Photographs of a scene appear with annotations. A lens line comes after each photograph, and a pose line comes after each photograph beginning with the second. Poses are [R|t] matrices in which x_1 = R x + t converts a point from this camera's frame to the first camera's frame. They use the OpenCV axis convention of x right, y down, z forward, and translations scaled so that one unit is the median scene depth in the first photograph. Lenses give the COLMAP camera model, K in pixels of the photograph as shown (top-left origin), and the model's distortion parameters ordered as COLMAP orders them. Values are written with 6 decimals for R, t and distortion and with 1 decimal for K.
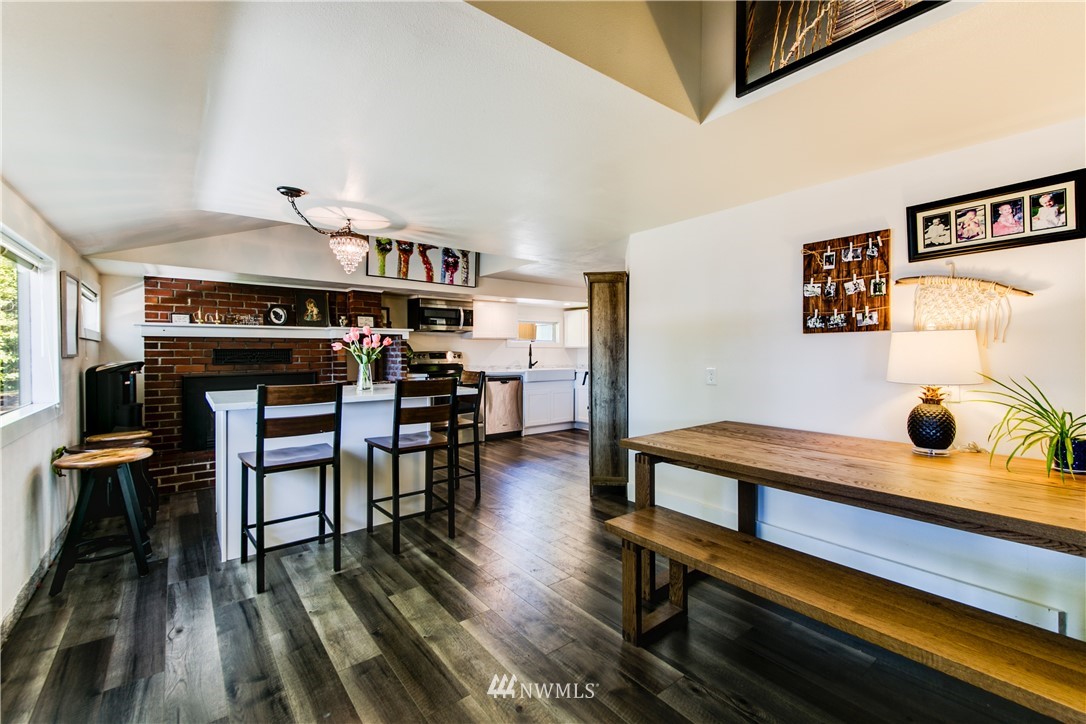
lens RADIAL K [[463.8, 0, 546.3], [0, 463.8, 363.4], [0, 0, 1]] dist [0.039711, -0.022104]
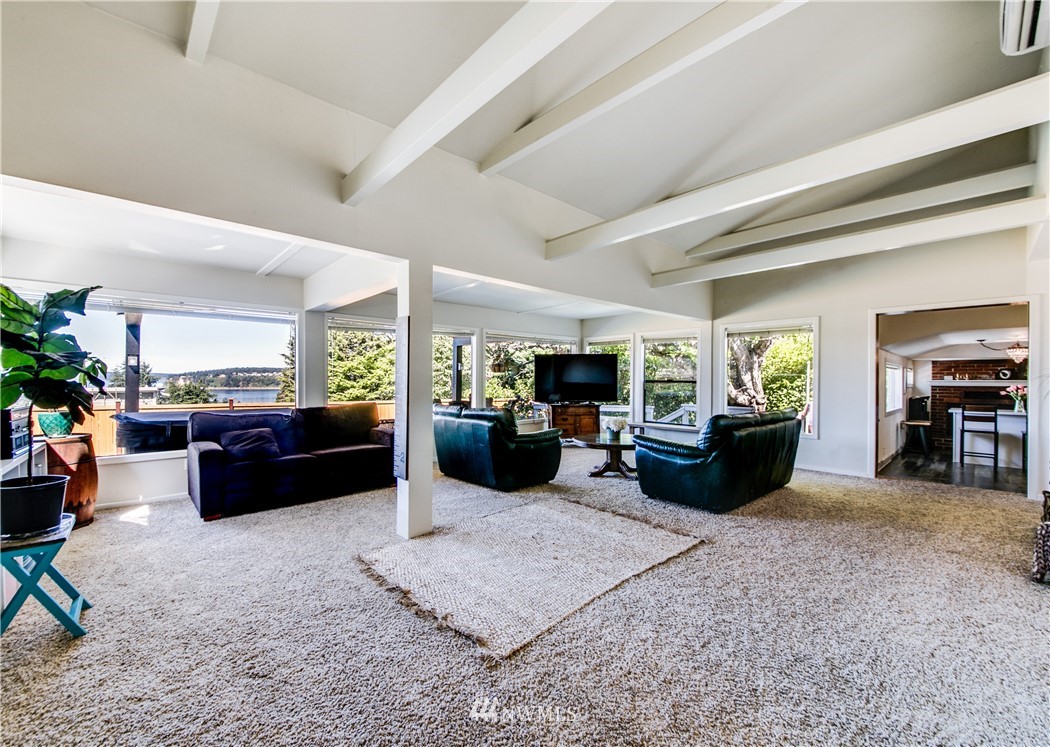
lens RADIAL K [[422.7, 0, 520.7], [0, 422.7, 377.1], [0, 0, 1]] dist [0.002196, 0.000328]
pose [[0.079147, -0.003804, -0.996856, 1.003361], [-0.032577, 0.999449, -0.006401, -0.016041], [0.996331, 0.032981, 0.078979, -1.112229]]
